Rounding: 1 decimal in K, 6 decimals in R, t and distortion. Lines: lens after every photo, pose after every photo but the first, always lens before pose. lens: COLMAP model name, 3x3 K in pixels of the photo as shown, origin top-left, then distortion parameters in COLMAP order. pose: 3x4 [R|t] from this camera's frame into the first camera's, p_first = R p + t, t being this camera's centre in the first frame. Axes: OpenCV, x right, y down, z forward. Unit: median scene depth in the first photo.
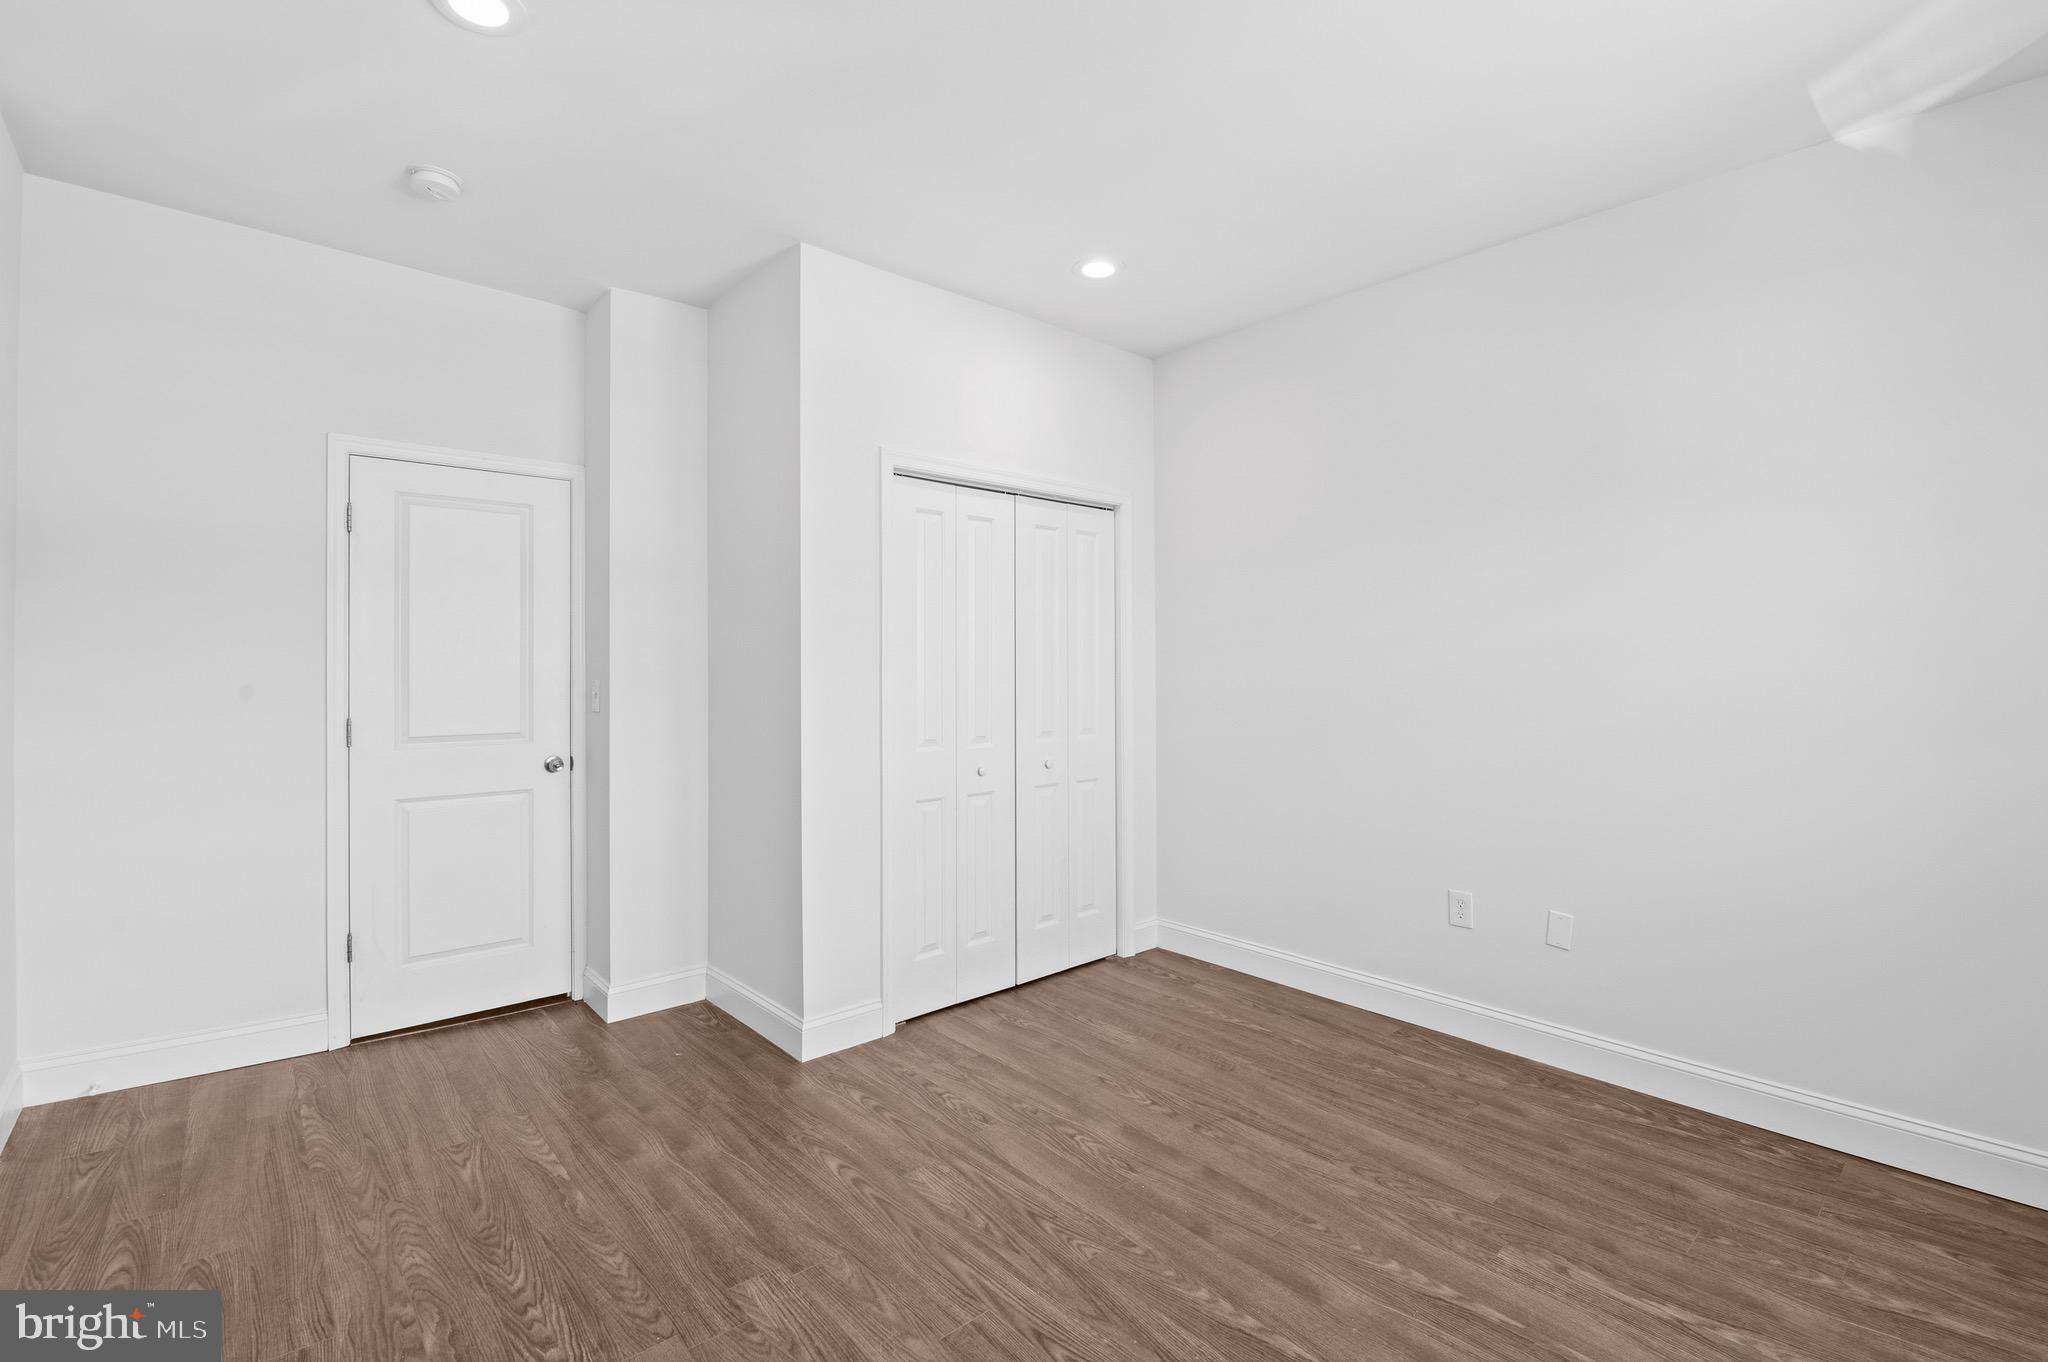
lens RADIAL K [[919.7, 0, 1023.3], [0, 919.7, 675.1], [0, 0, 1]] dist [-0.016045, -0.003632]
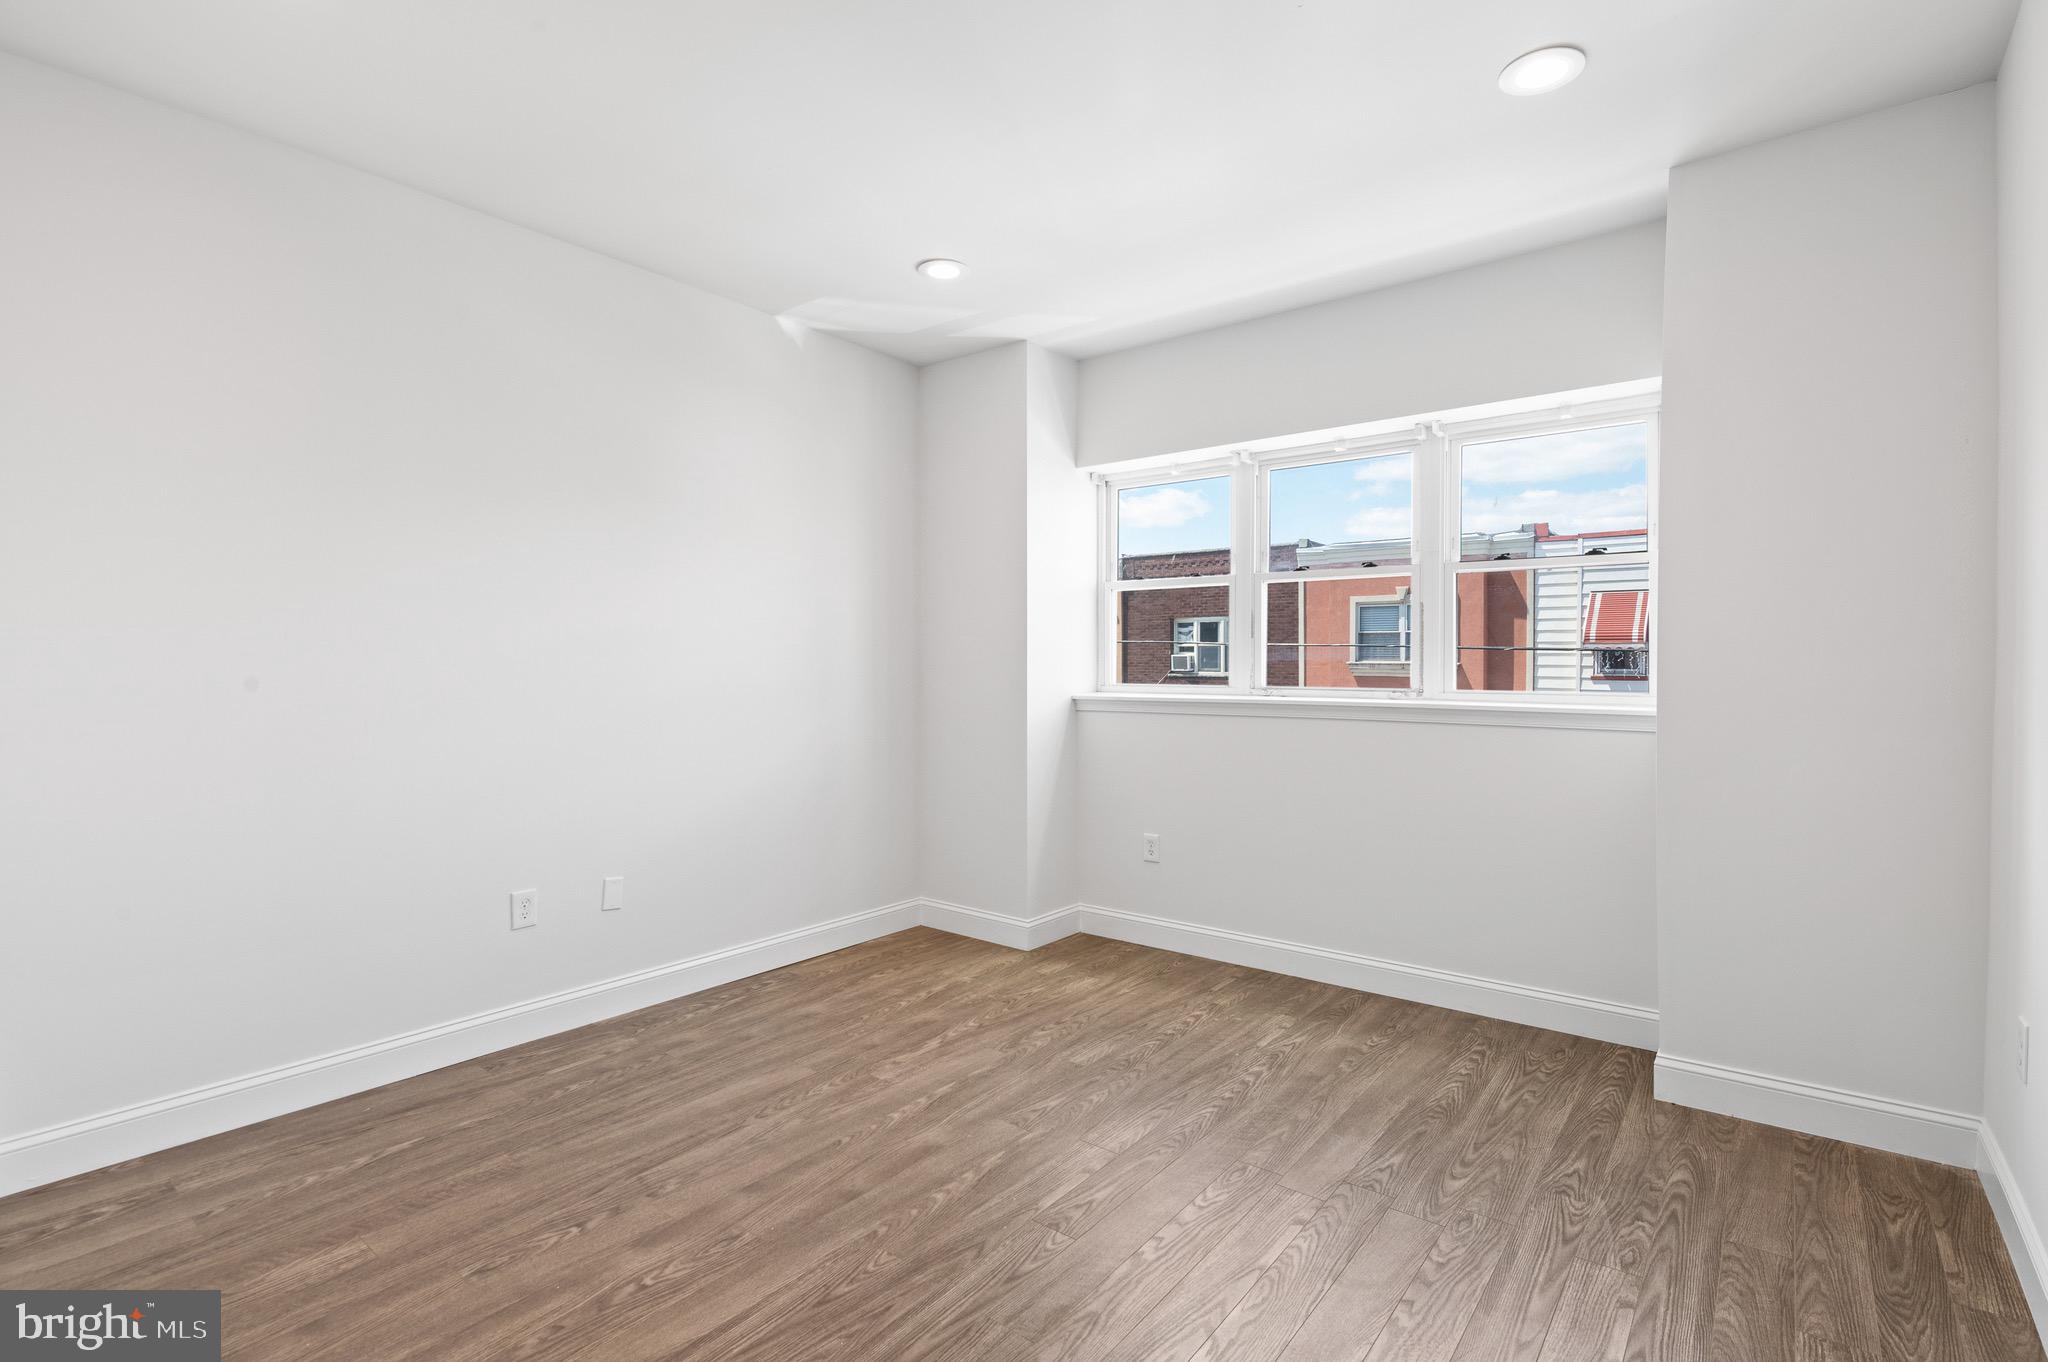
lens RADIAL K [[980.9, 0, 1022.9], [0, 980.9, 673.6], [0, 0, 1]] dist [-0.004858, -0.001304]
pose [[-0.198967, -0.014130, 0.979904, -0.812323], [0.003941, 0.999876, 0.015219, -0.006675], [-0.979998, 0.006890, -0.198887, 0.886534]]
